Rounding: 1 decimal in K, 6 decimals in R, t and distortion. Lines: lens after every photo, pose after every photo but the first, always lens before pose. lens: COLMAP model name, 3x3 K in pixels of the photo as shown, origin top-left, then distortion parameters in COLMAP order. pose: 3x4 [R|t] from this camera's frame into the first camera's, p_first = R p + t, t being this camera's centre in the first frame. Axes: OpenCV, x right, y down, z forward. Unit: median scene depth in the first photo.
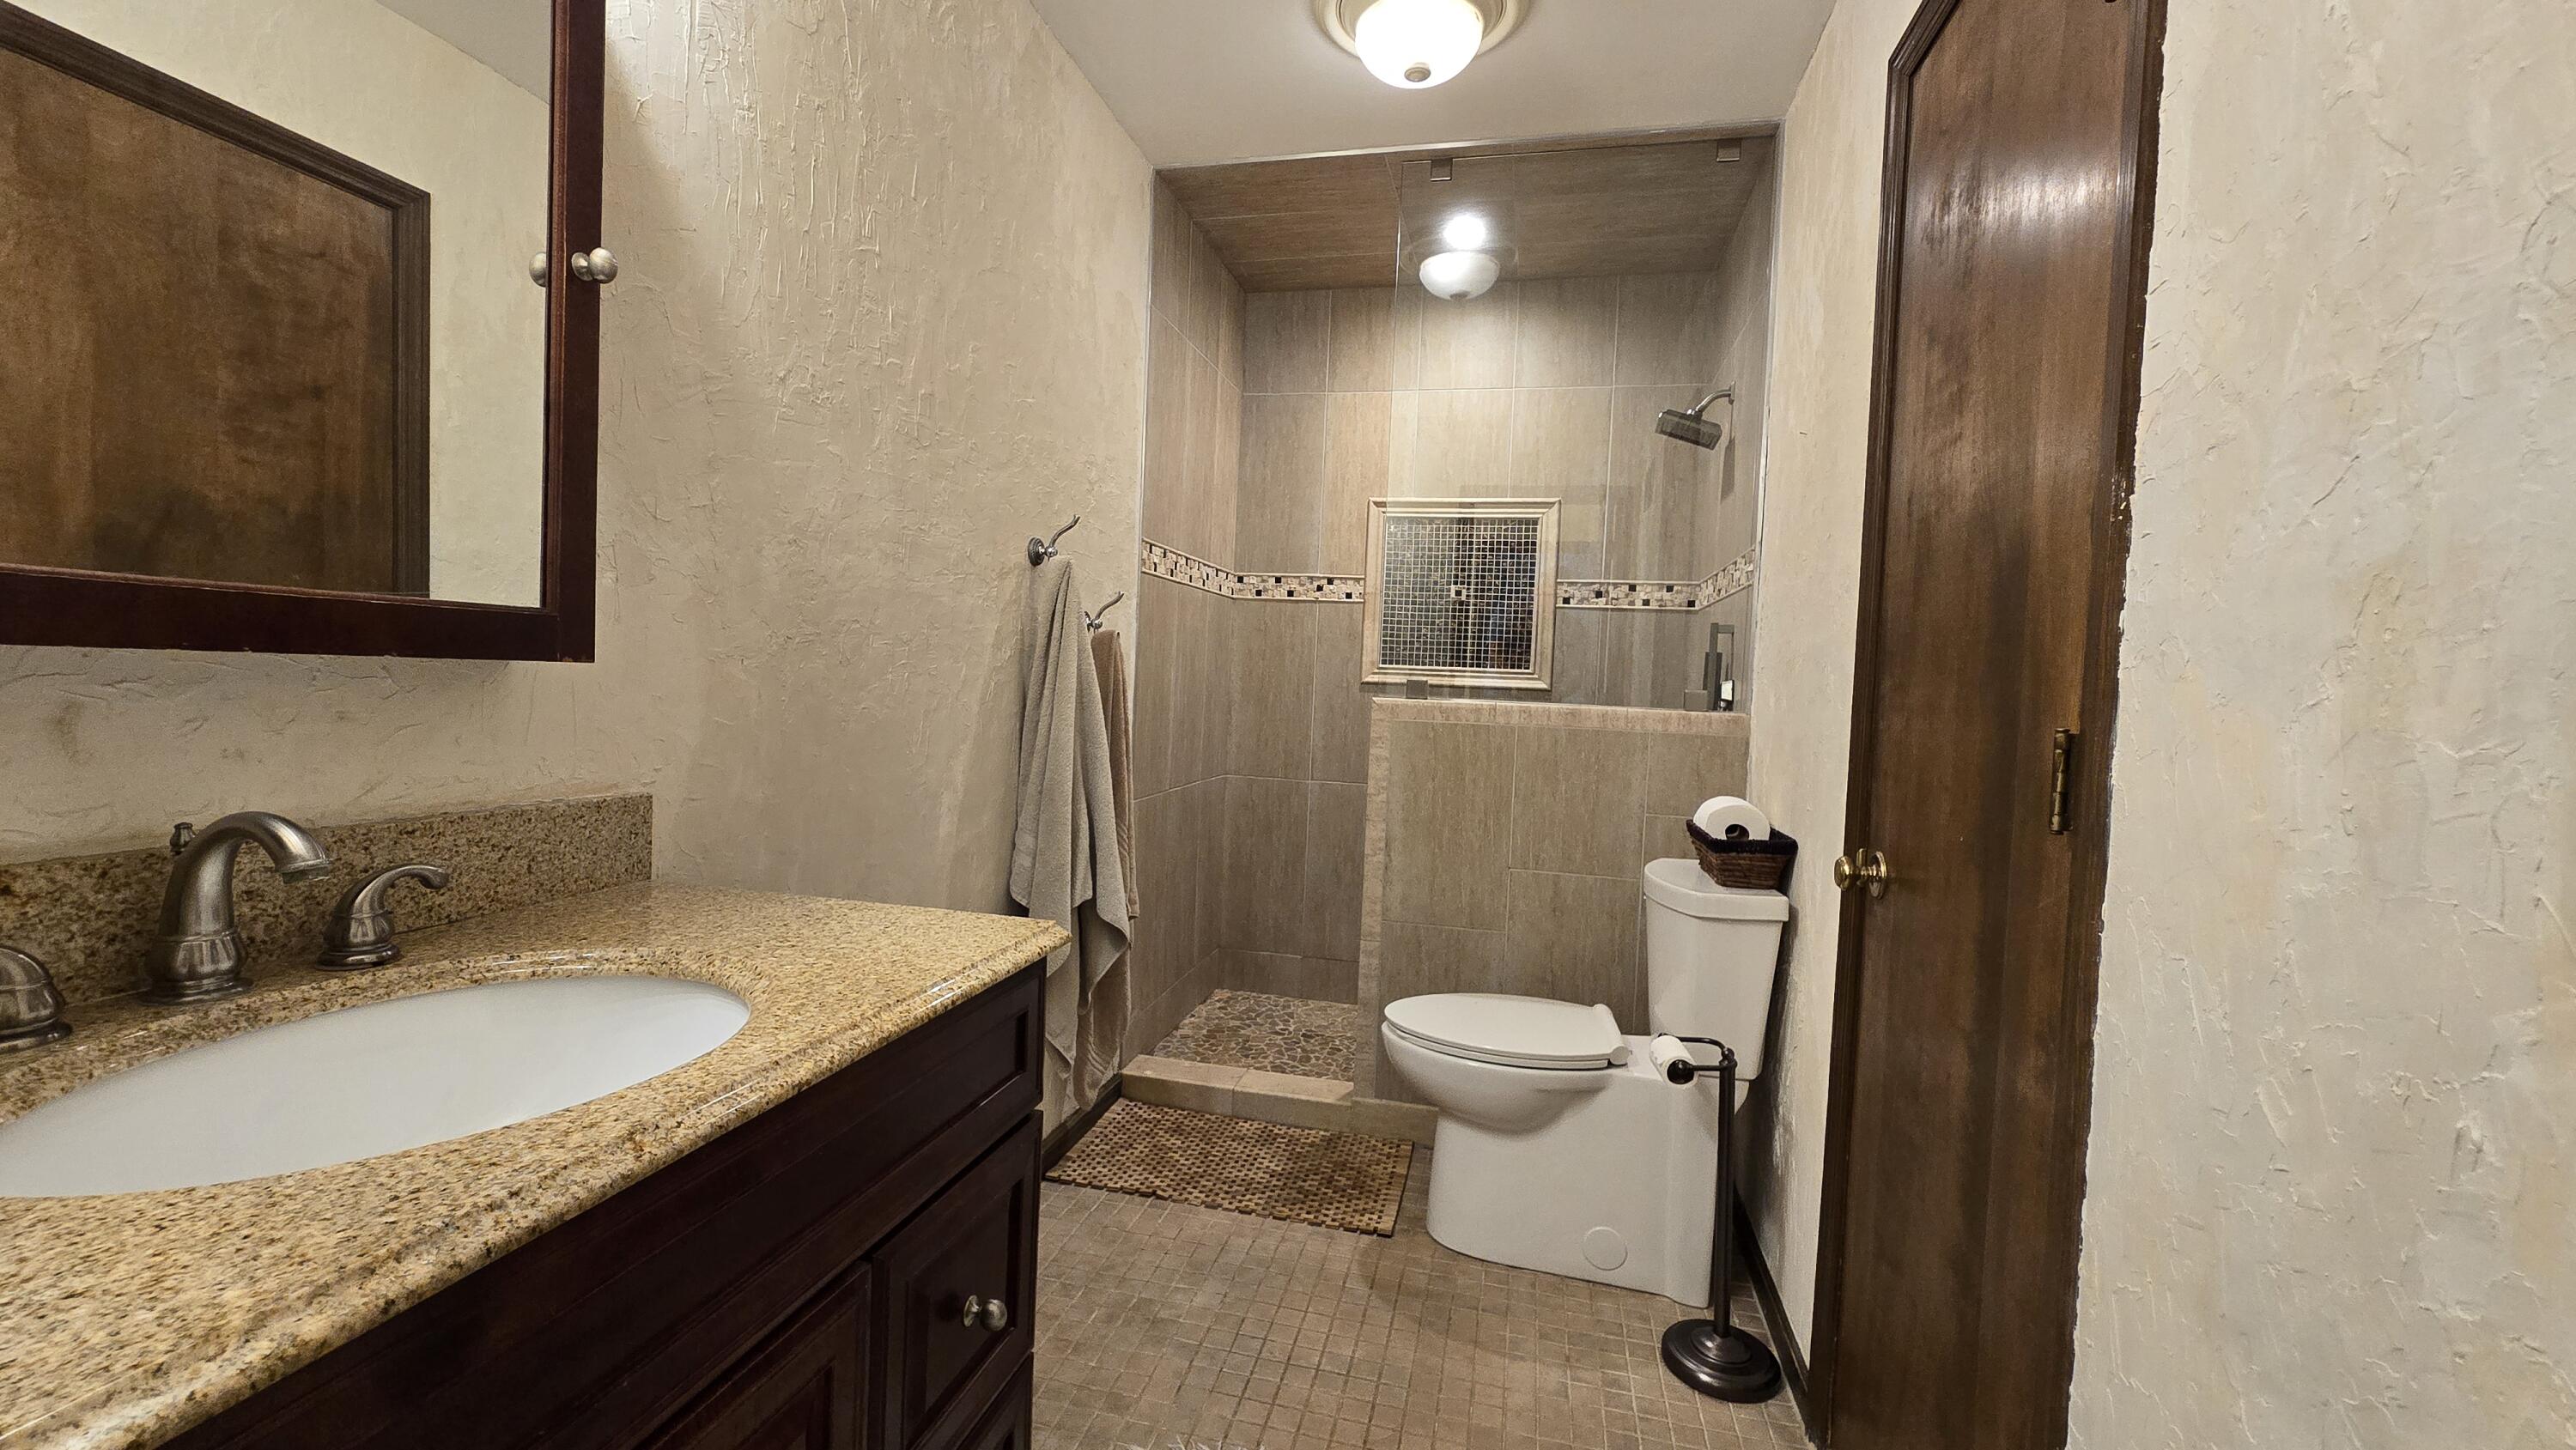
lens RADIAL K [[1055.3, 0, 1286.3], [0, 1055.3, 722.6], [0, 0, 1]] dist [0.000520, 0.000232]
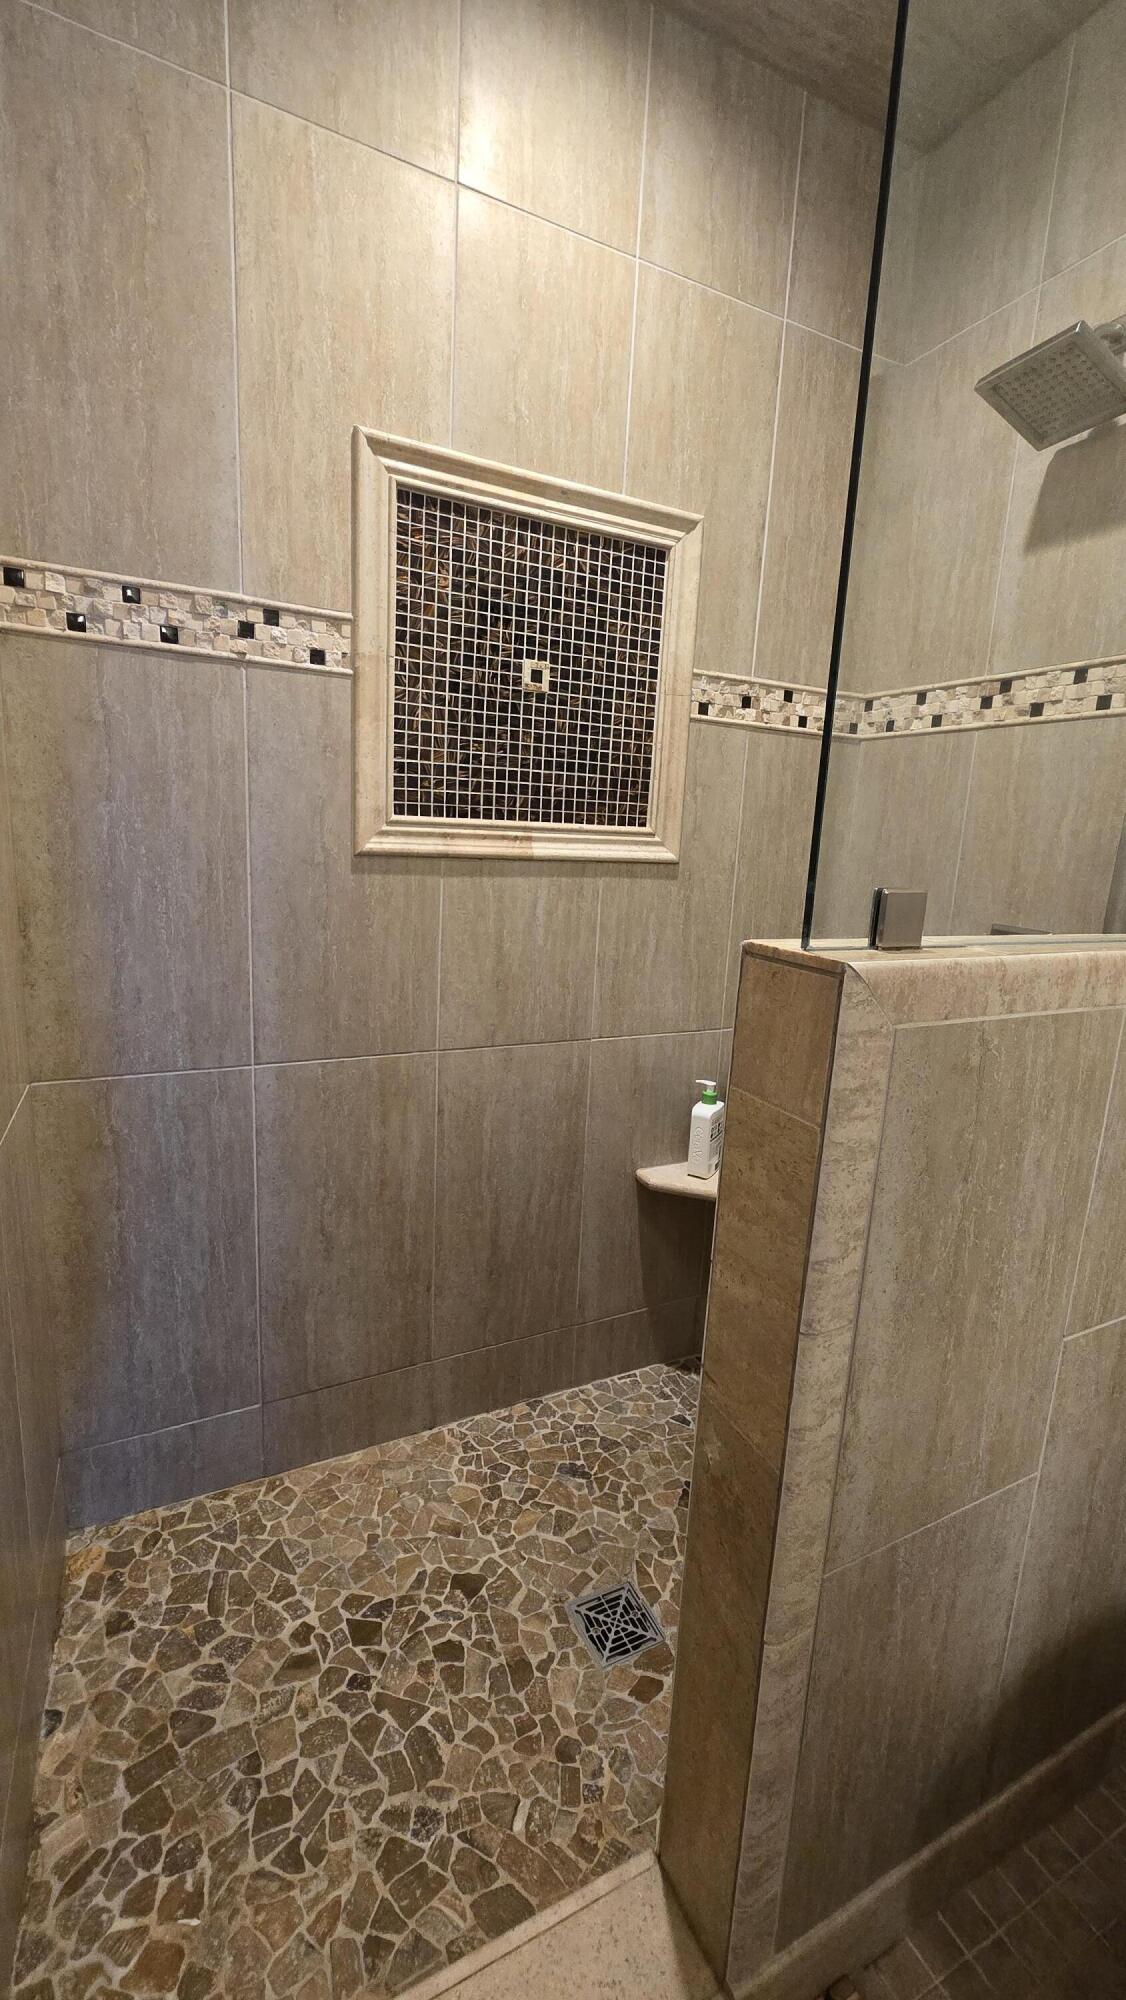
lens RADIAL K [[819.4, 0, 565.0], [0, 819.4, 989.0], [0, 0, 1]] dist [0.000520, 0.000232]
pose [[0.773054, -0.124539, 0.621995, -0.095369], [0.010921, 0.983006, 0.183249, -0.045143], [-0.634246, -0.134869, 0.761277, 0.662952]]
